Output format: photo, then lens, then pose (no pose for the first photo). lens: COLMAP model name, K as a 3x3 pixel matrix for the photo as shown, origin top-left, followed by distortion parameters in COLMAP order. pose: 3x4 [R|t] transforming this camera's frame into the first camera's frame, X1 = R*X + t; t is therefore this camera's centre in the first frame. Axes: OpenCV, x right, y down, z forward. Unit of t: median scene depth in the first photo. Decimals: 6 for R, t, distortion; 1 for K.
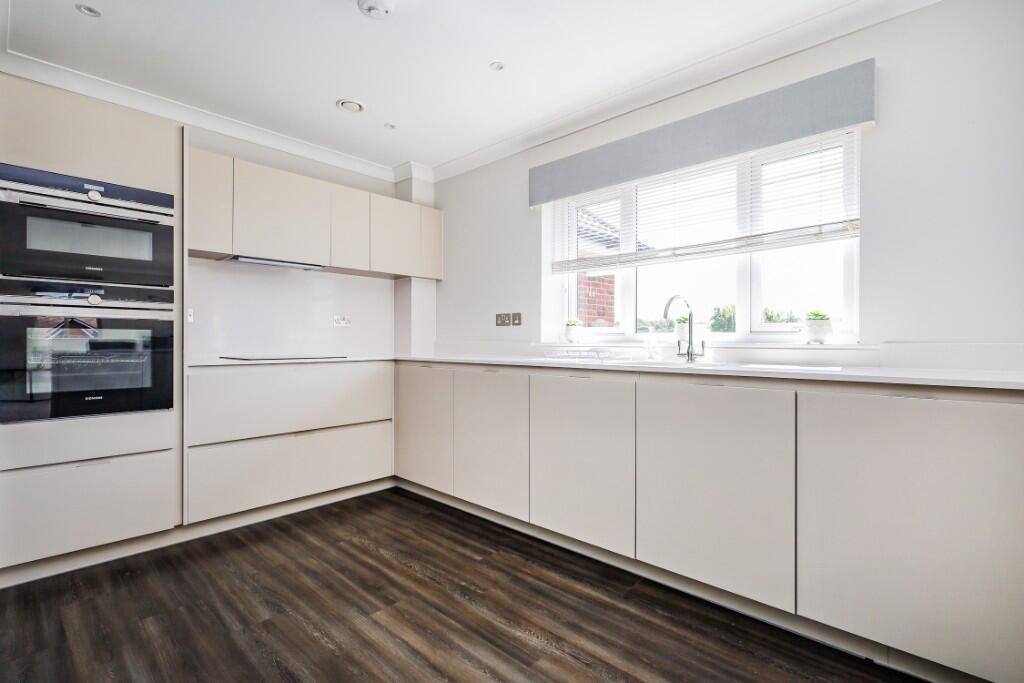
lens RADIAL K [[478.0, 0, 520.7], [0, 478.0, 346.3], [0, 0, 1]] dist [0.000641, -0.000459]
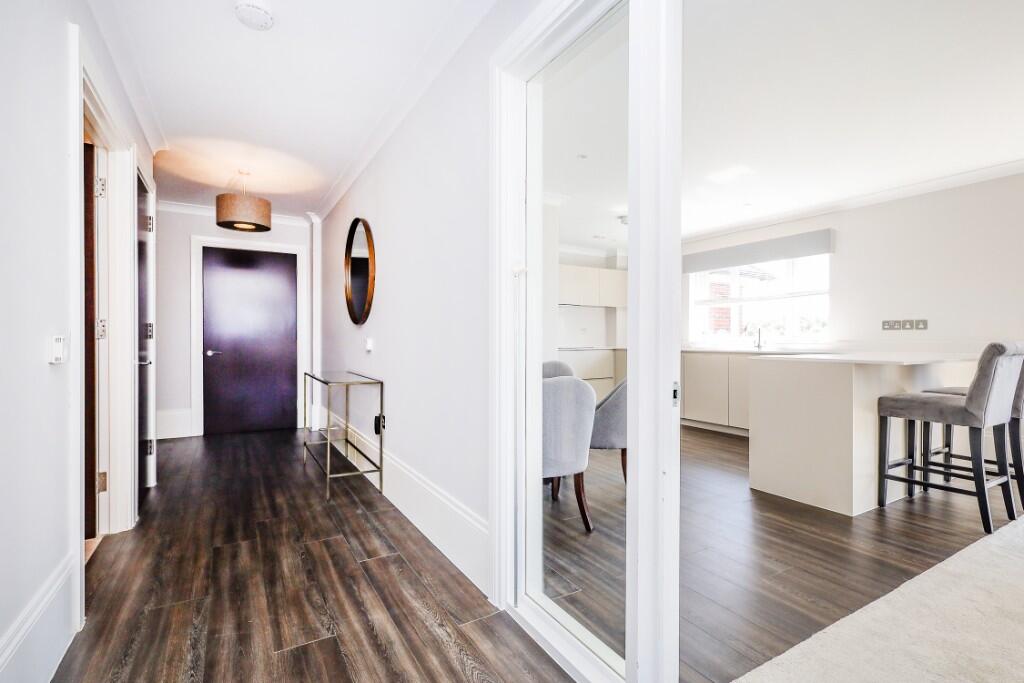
lens RADIAL K [[478.0, 0, 514.8], [0, 478.0, 341.3], [0, 0, 1]] dist [0.000641, -0.000459]
pose [[0.956851, -0.001888, -0.290574, -0.099902], [-0.000496, 0.999967, -0.008132, 0.011113], [0.290579, 0.007925, 0.956818, -1.519212]]
